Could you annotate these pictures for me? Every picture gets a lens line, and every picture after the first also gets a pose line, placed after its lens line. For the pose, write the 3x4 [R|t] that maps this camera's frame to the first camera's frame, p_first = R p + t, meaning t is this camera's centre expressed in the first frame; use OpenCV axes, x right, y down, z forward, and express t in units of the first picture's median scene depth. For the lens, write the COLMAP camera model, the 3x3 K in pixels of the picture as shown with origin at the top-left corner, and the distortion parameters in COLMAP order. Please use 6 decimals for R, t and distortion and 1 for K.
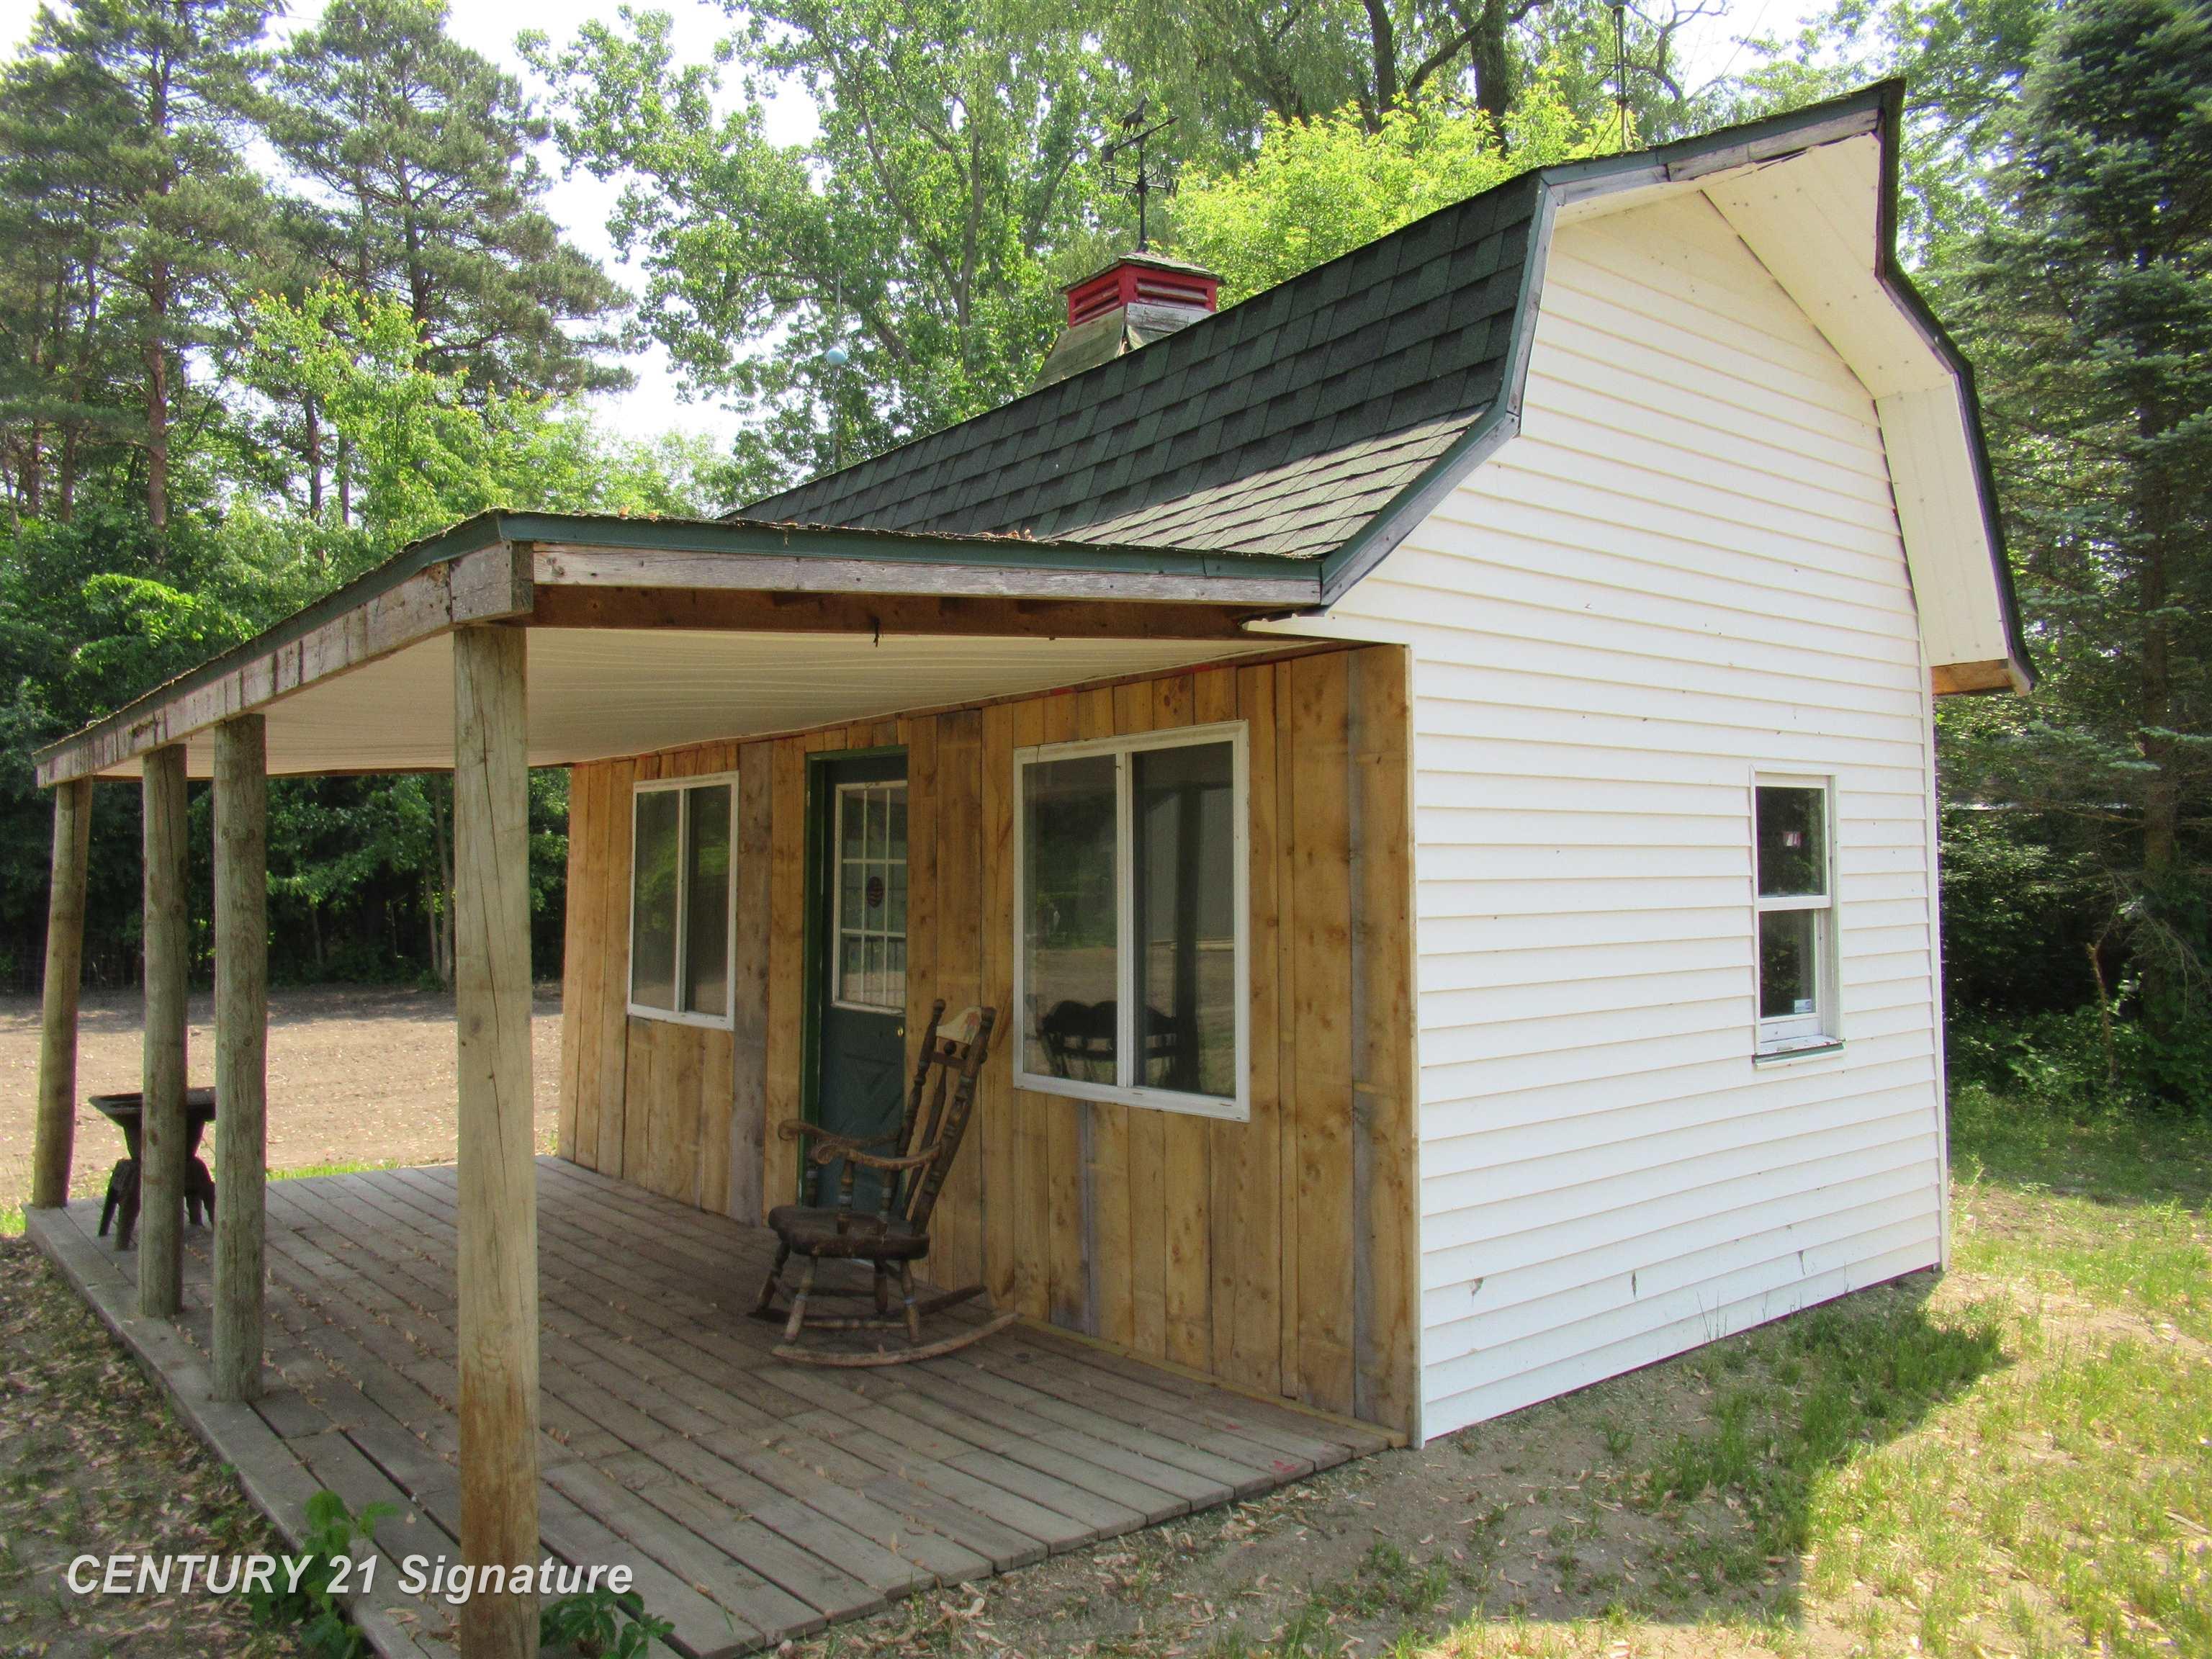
lens RADIAL K [[1664.1, 0, 1105.3], [0, 1664.1, 824.6], [0, 0, 1]] dist [-0.037557, 0.011433]
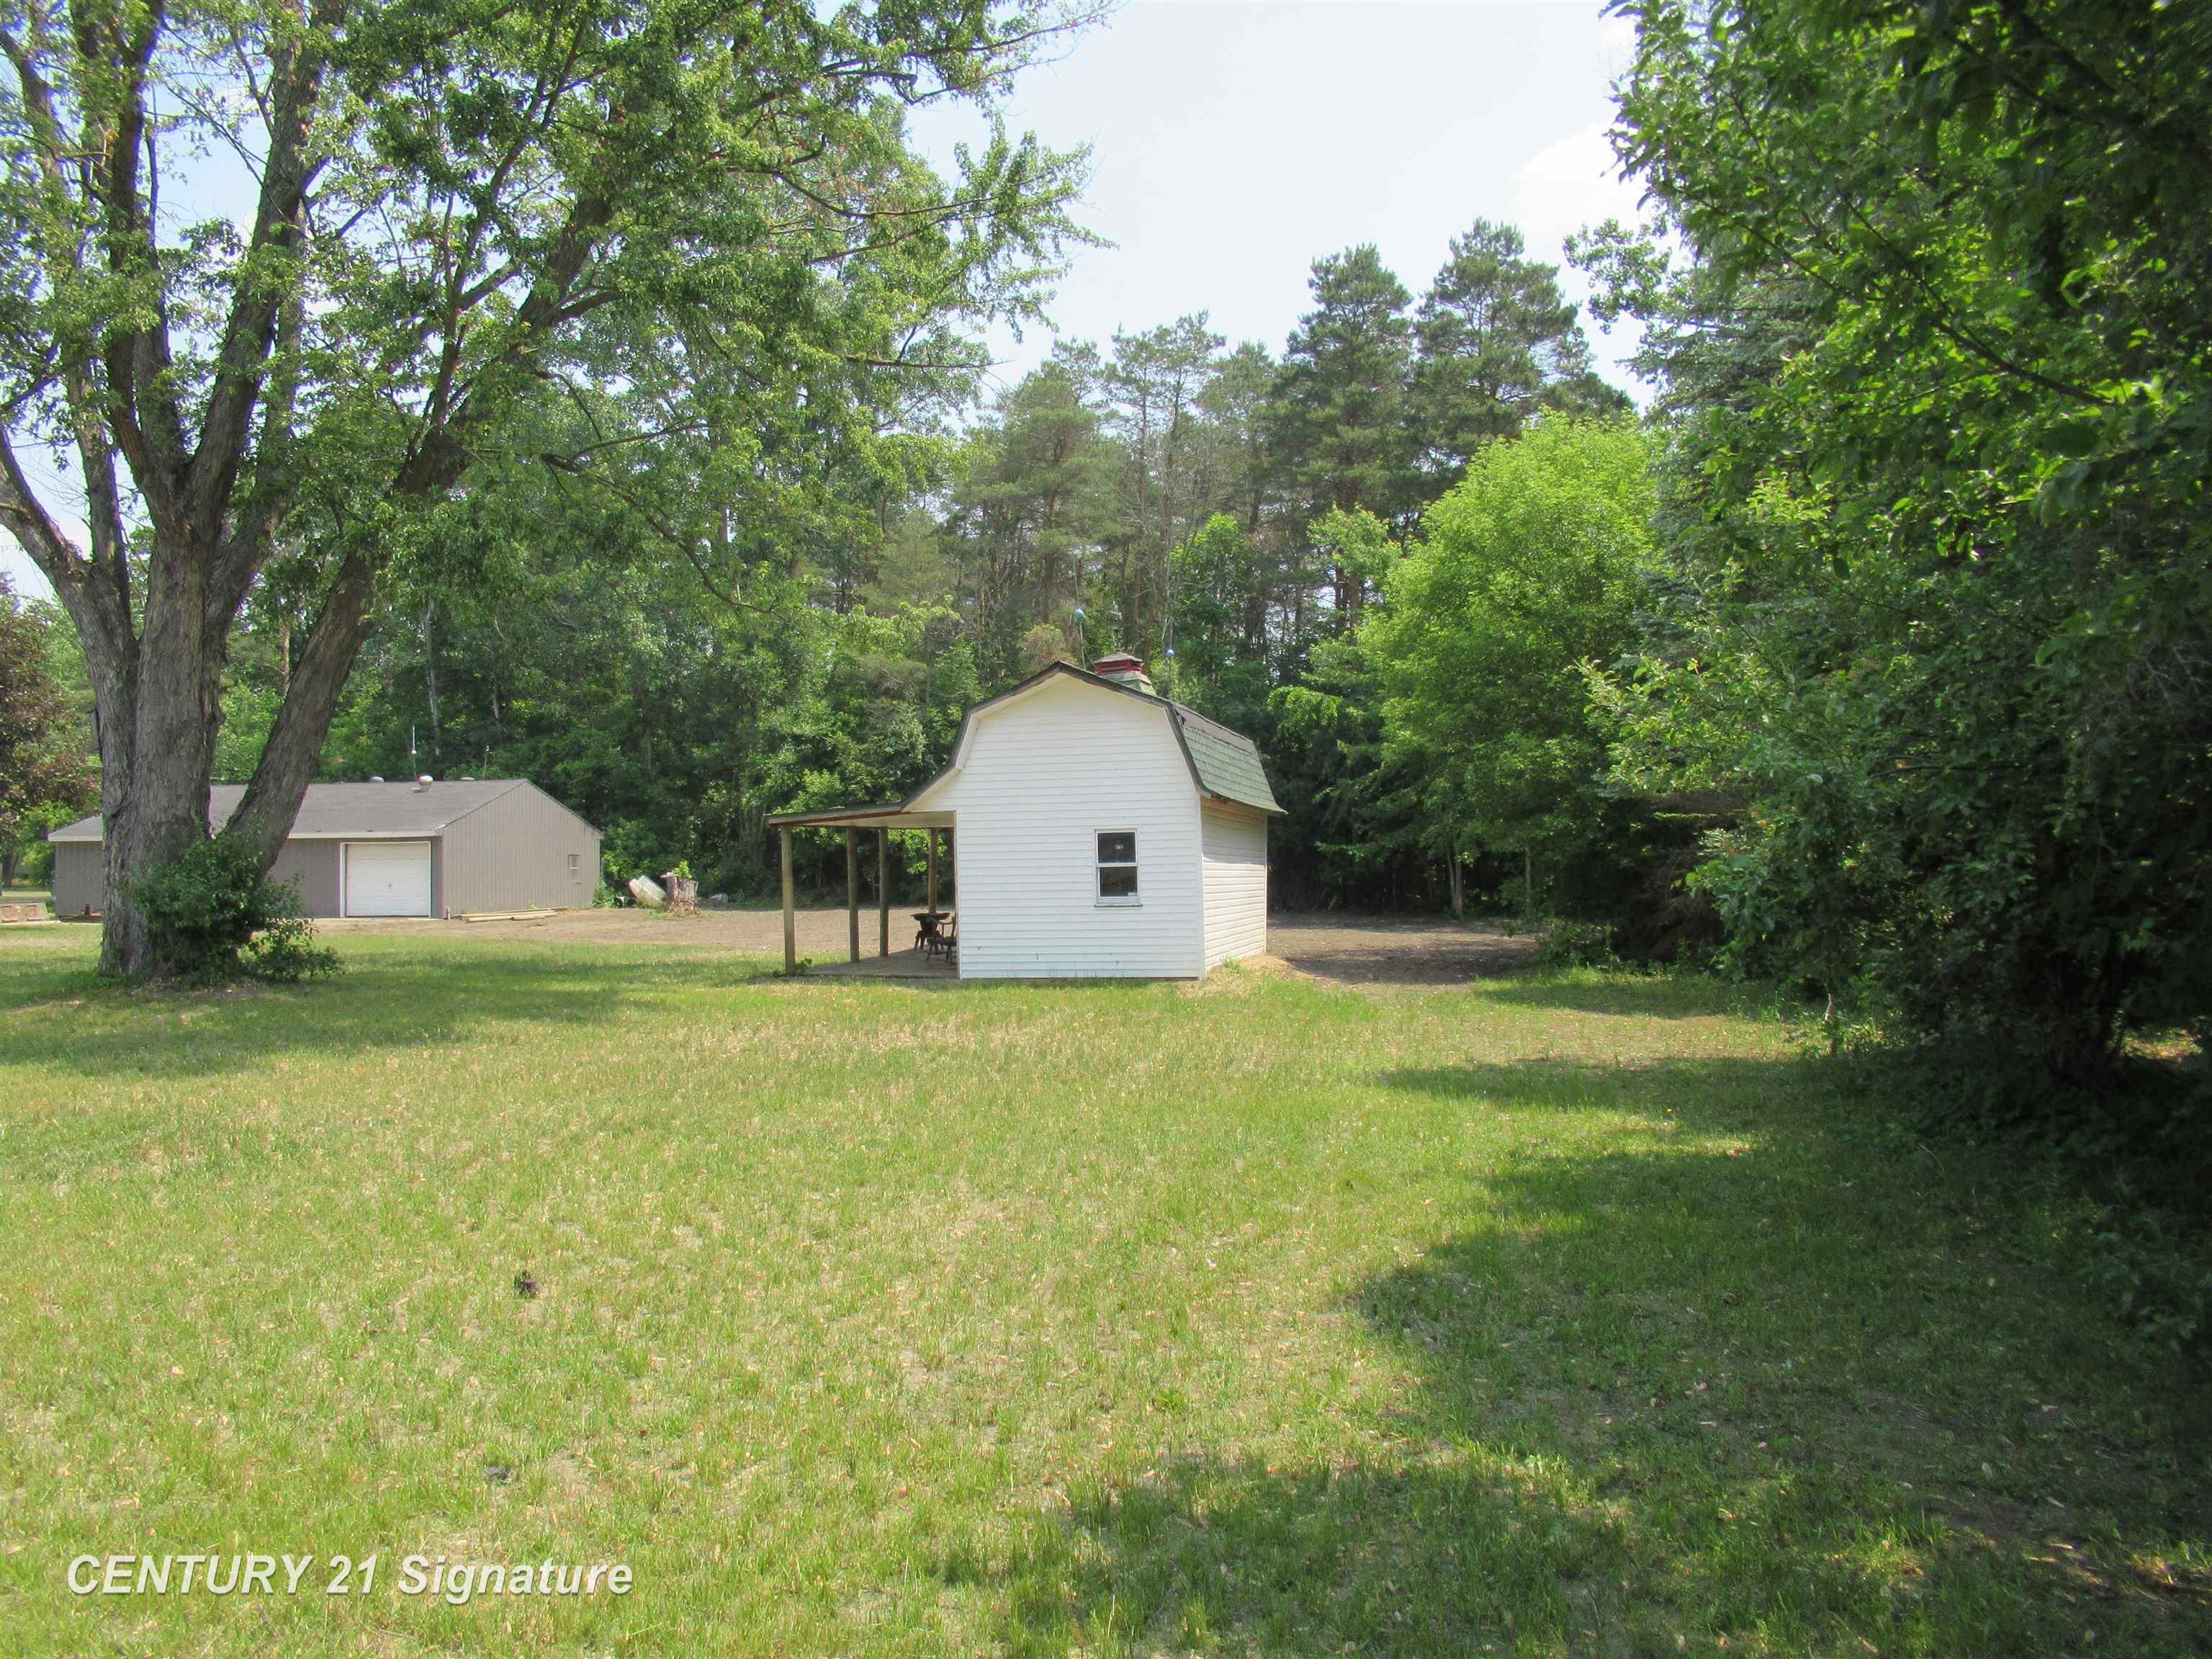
lens RADIAL K [[1664.1, 0, 1089.9], [0, 1664.1, 813.9], [0, 0, 1]] dist [-0.037557, 0.011433]
pose [[0.594371, -0.019136, -0.803963, 0.536356], [0.040066, 0.999180, 0.005838, -0.013945], [0.803192, -0.035682, 0.594650, -0.192085]]
